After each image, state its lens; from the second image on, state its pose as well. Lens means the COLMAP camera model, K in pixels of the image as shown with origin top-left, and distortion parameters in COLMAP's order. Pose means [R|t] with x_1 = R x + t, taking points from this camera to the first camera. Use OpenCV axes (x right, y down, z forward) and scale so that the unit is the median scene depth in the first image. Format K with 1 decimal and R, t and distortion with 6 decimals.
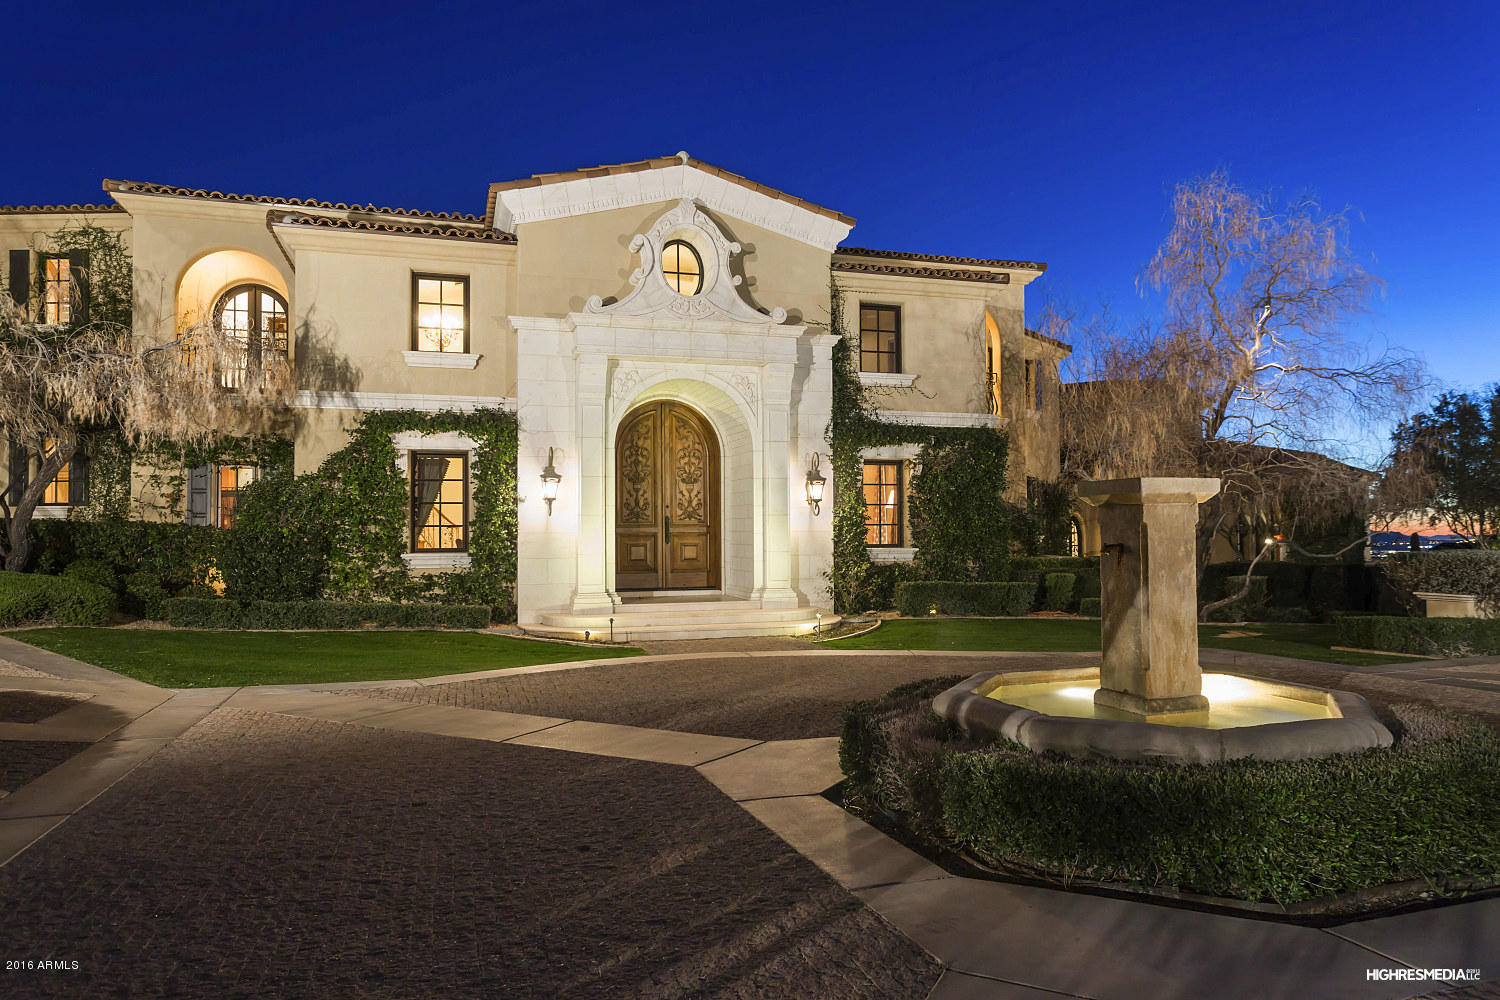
lens RADIAL K [[989.1, 0, 749.6], [0, 989.1, 477.8], [0, 0, 1]] dist [-0.002417, -0.000078]
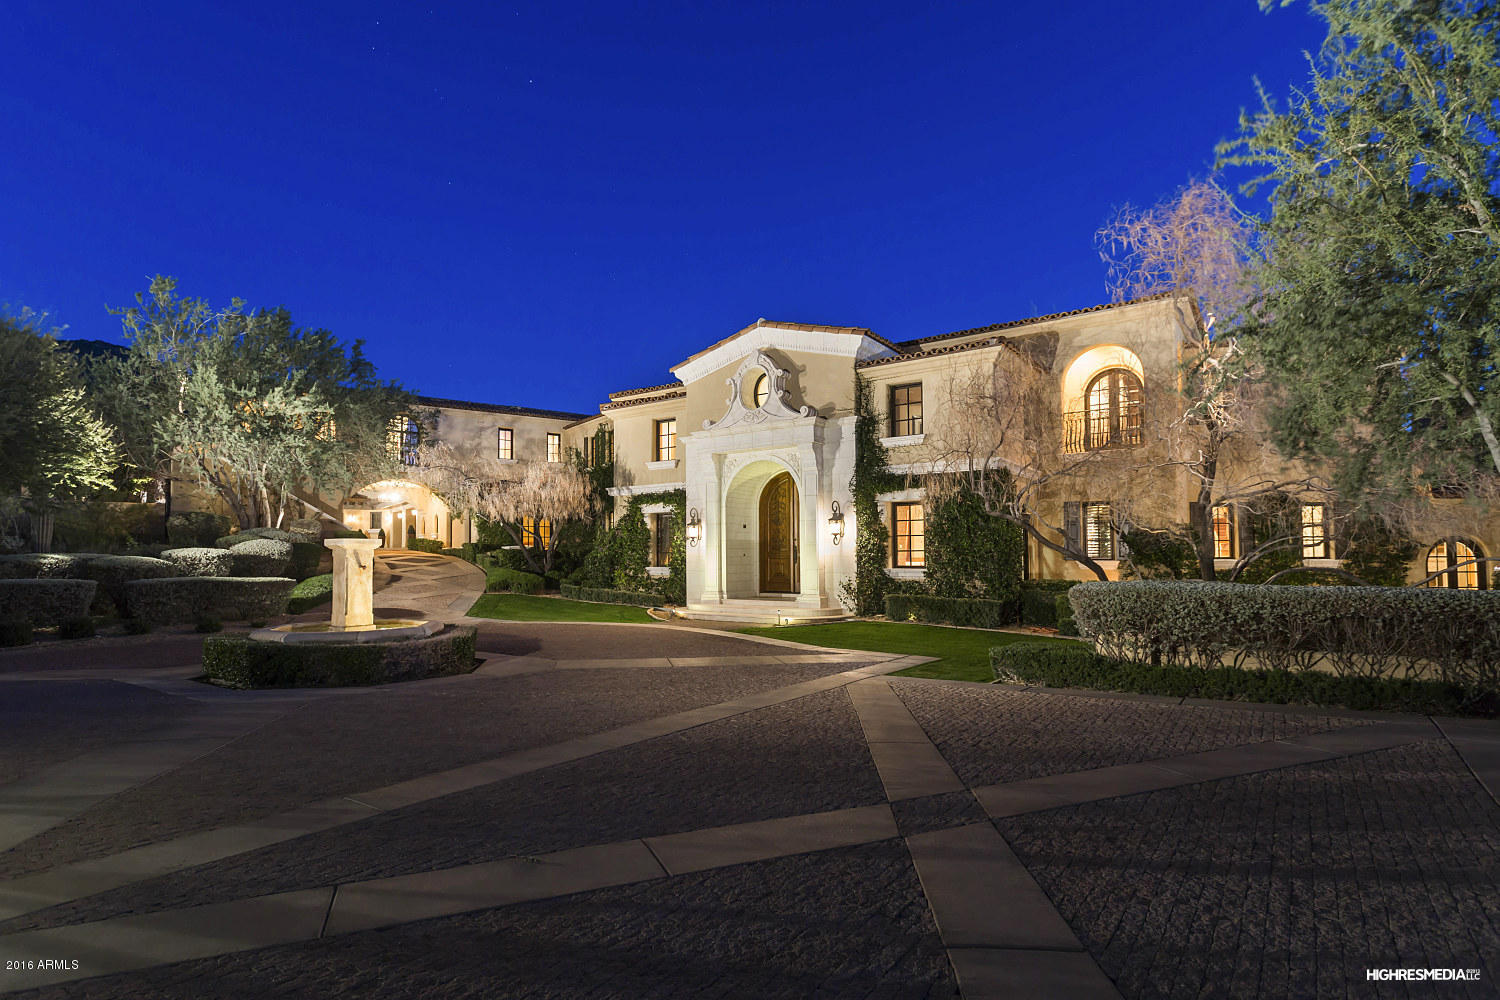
lens RADIAL K [[730.2, 0, 750.0], [0, 730.2, 500.0], [0, 0, 1]] dist [0.009339, 0.000452]
pose [[0.615383, -0.057974, -0.786093, 0.820903], [0.046603, 0.998223, -0.037136, 0.006603], [0.786849, -0.013782, 0.616992, 0.247889]]
